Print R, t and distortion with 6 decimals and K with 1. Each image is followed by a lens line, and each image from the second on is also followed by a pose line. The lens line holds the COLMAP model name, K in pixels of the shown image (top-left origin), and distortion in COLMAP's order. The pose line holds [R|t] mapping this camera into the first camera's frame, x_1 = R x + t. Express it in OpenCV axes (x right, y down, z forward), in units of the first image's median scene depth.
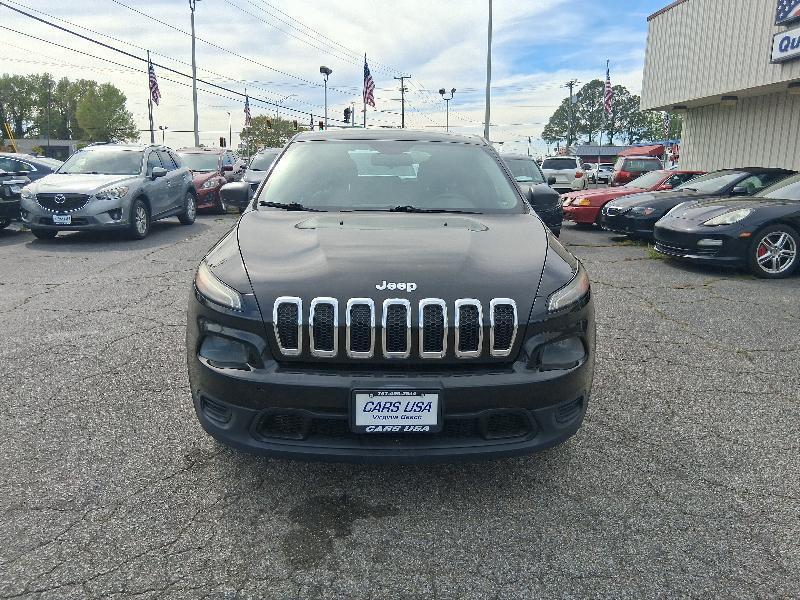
lens RADIAL K [[618.9, 0, 388.3], [0, 618.9, 299.0], [0, 0, 1]] dist [0.058786, -0.086796]
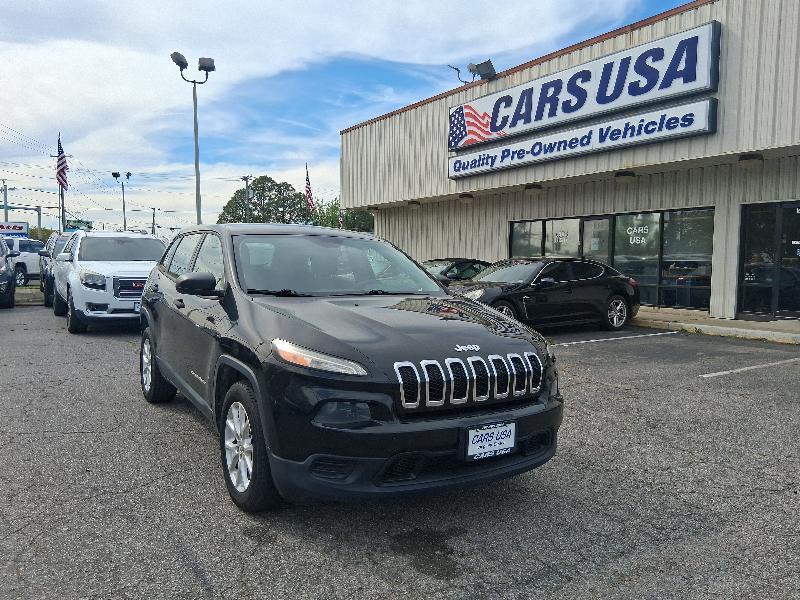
lens RADIAL K [[612.8, 0, 397.3], [0, 612.8, 296.8], [0, 0, 1]] dist [0.119588, -0.234685]
pose [[0.861544, -0.025463, 0.507044, -0.709302], [0.095732, 0.988973, -0.112998, 0.005282], [-0.498576, 0.145893, 0.854481, -0.070398]]
